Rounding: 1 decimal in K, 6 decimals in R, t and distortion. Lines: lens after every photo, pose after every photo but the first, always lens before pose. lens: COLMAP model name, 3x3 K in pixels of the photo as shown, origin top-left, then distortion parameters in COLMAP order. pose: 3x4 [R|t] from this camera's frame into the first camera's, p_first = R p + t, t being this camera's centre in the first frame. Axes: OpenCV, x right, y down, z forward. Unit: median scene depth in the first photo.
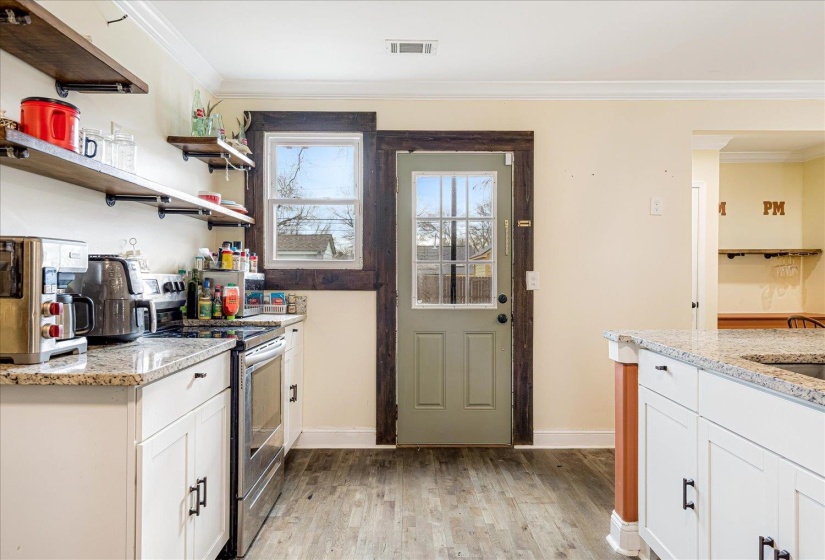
lens RADIAL K [[526.1, 0, 420.4], [0, 526.1, 277.1], [0, 0, 1]] dist [0.009523, -0.000900]
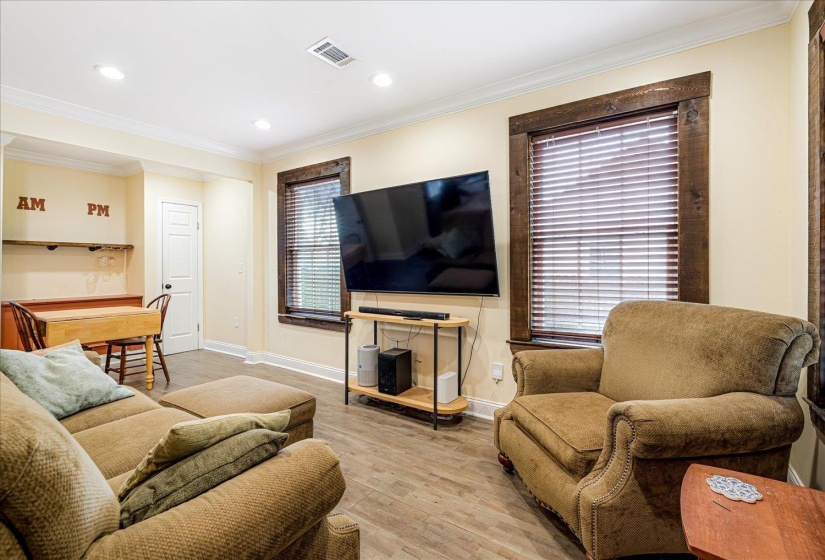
lens RADIAL K [[376.1, 0, 405.4], [0, 376.1, 267.1], [0, 0, 1]] dist [-0.001406, 0.000942]
pose [[0.594554, -0.001063, 0.804055, 0.619621], [-0.000374, 0.999999, 0.001598, -0.000104], [-0.804056, -0.001251, 0.594553, -0.137185]]
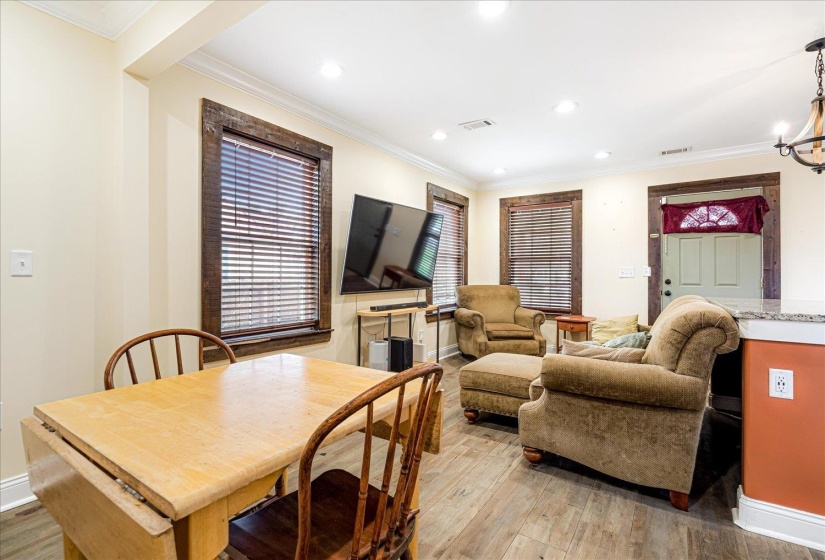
lens RADIAL K [[387.0, 0, 412.4], [0, 387.0, 271.4], [0, 0, 1]] dist [-0.003284, 0.001688]
pose [[-0.811627, 0.007505, 0.584128, 0.627166], [-0.001775, 0.999881, -0.015313, 0.023706], [-0.584174, -0.013465, -0.811517, 1.273702]]
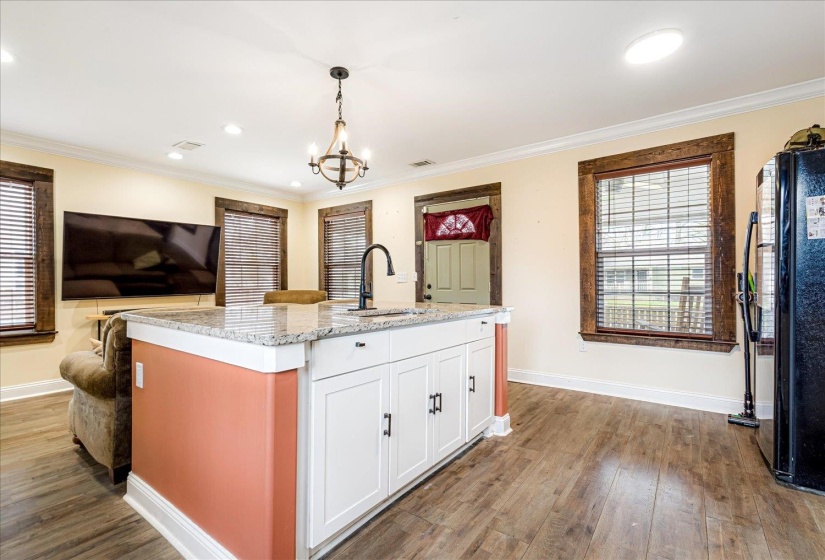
lens RADIAL K [[387.0, 0, 408.2], [0, 387.0, 267.6], [0, 0, 1]] dist [-0.003284, 0.001688]
pose [[-0.785330, 0.029372, 0.618380, -0.101130], [0.006076, 0.999191, -0.039742, 0.024388], [-0.619048, -0.027454, -0.784873, 0.841556]]
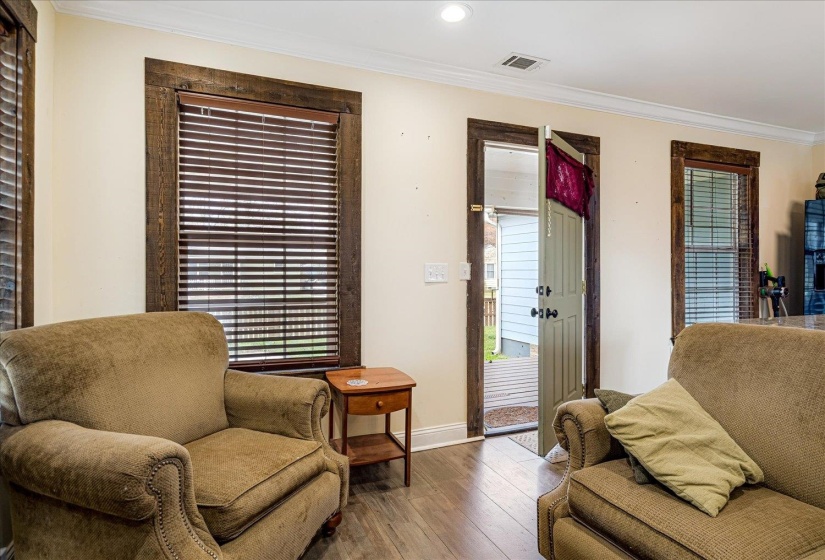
lens RADIAL K [[466.0, 0, 412.1], [0, 466.0, 265.1], [0, 0, 1]] dist [-0.001582, 0.000586]
pose [[-0.923396, 0.000598, -0.383849, 1.181496], [0.004376, 0.999950, -0.008968, -0.002302], [0.383825, -0.009961, -0.923352, 0.501887]]
